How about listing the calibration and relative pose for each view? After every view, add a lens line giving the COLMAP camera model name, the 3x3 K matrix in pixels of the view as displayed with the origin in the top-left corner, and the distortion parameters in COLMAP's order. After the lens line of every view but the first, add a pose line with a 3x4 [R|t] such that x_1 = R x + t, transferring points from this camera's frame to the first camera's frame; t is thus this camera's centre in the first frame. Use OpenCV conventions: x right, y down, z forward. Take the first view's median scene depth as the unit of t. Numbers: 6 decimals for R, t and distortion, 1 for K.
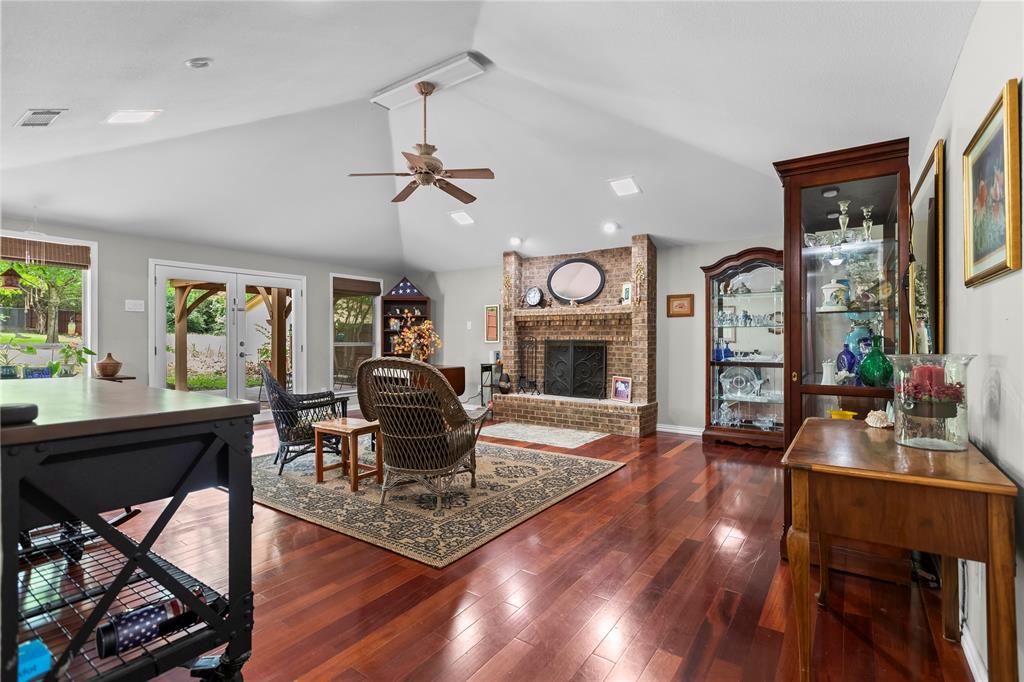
lens RADIAL K [[476.3, 0, 518.2], [0, 476.3, 337.9], [0, 0, 1]] dist [-0.001066, -0.000371]
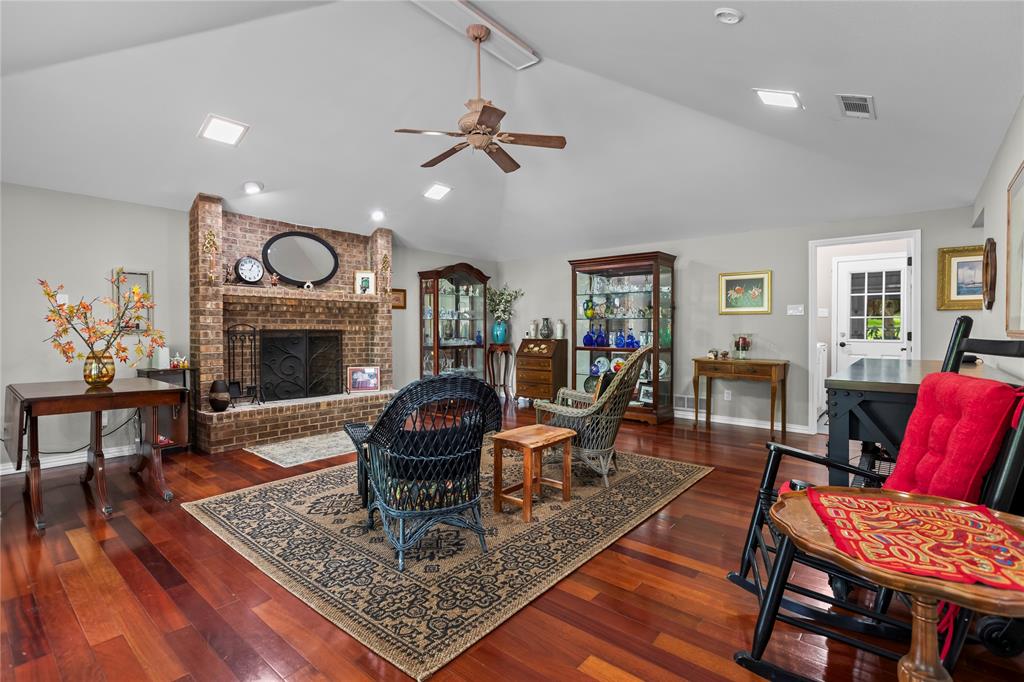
lens RADIAL K [[476.3, 0, 507.4], [0, 476.3, 335.4], [0, 0, 1]] dist [-0.001066, -0.000371]
pose [[0.108432, -0.016126, 0.993973, -0.657805], [-0.002938, 0.999859, 0.016541, -0.000266], [-0.994100, -0.004714, 0.108370, 0.541055]]
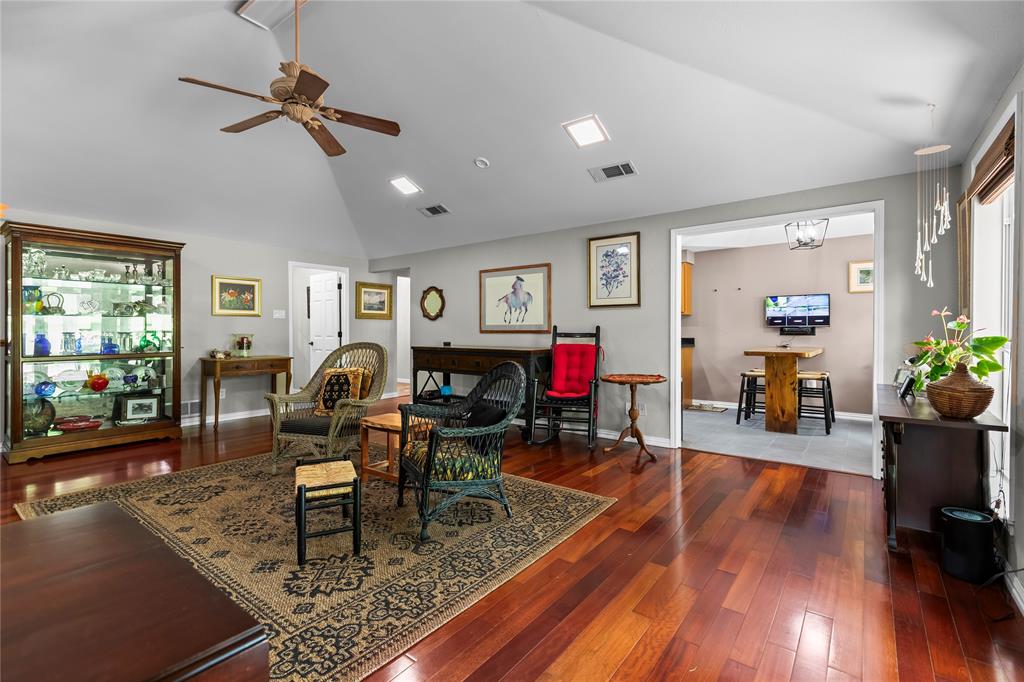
lens RADIAL K [[465.0, 0, 520.3], [0, 465.0, 332.7], [0, 0, 1]] dist [0.000322, 0.000075]
pose [[-0.998886, -0.002399, 0.047120, -0.361699], [-0.002296, 0.999995, 0.002254, 0.003379], [-0.047125, 0.002143, -0.998887, 1.073391]]
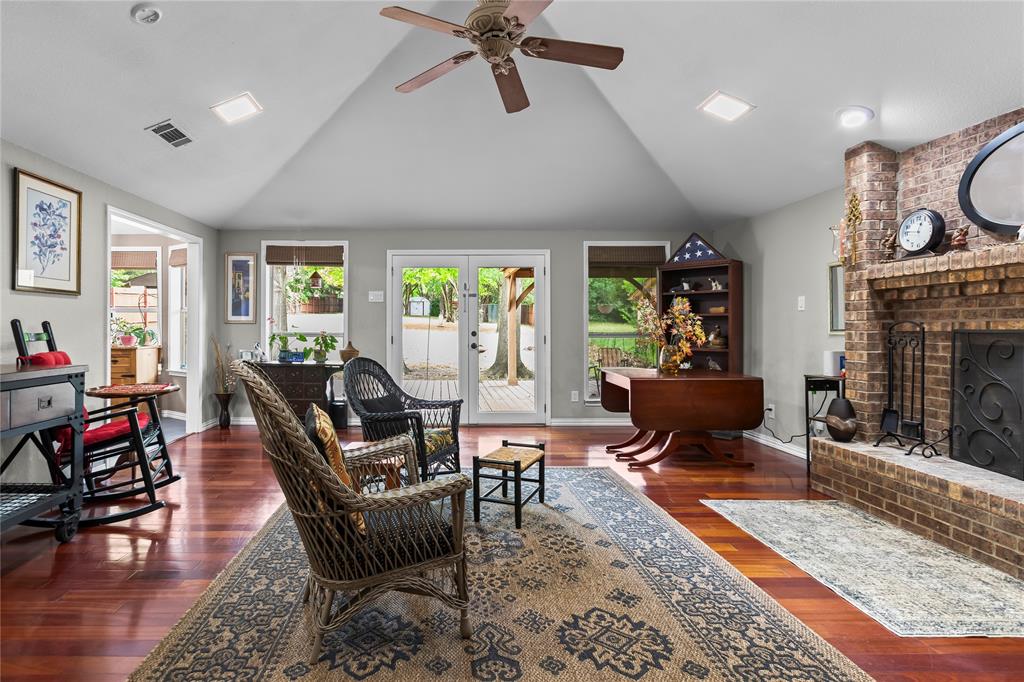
lens RADIAL K [[519.3, 0, 449.1], [0, 519.3, 325.7], [0, 0, 1]] dist [0.002009, -0.001669]
pose [[0.576797, -0.004251, -0.816877, 0.178119], [0.002454, 0.999991, -0.003472, 0.000995], [0.816884, -0.000002, 0.576802, 0.374996]]
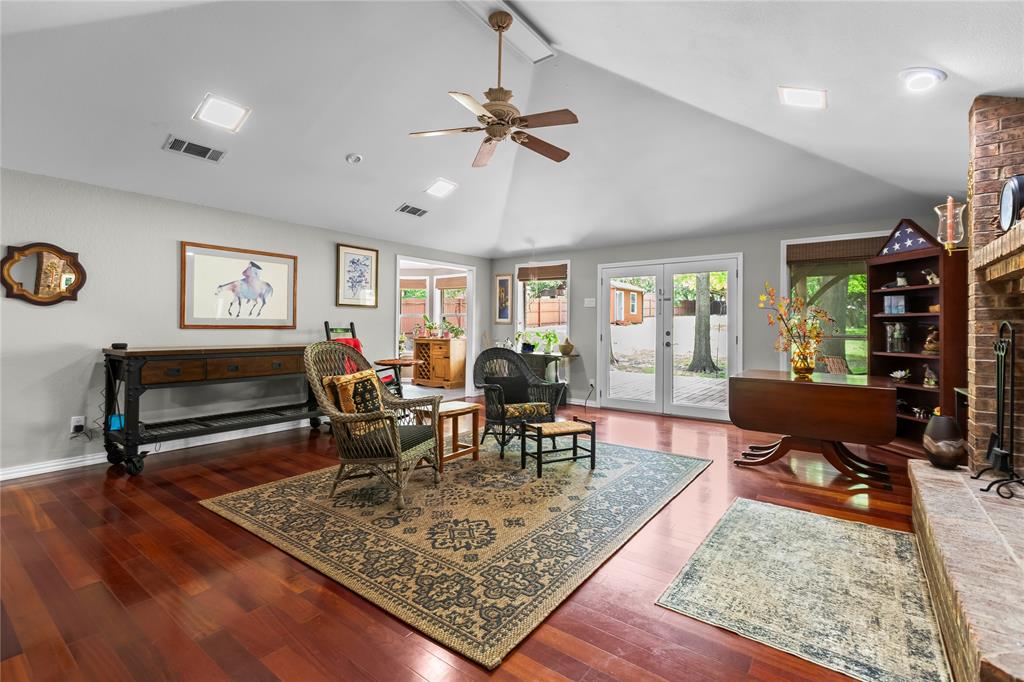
lens RADIAL K [[465.0, 0, 519.1], [0, 465.0, 322.6], [0, 0, 1]] dist [0.000322, 0.000075]
pose [[-0.025190, -0.011813, -0.999613, 0.379385], [-0.005395, 0.999917, -0.011681, 0.002856], [0.999668, 0.005099, -0.025252, 0.668133]]
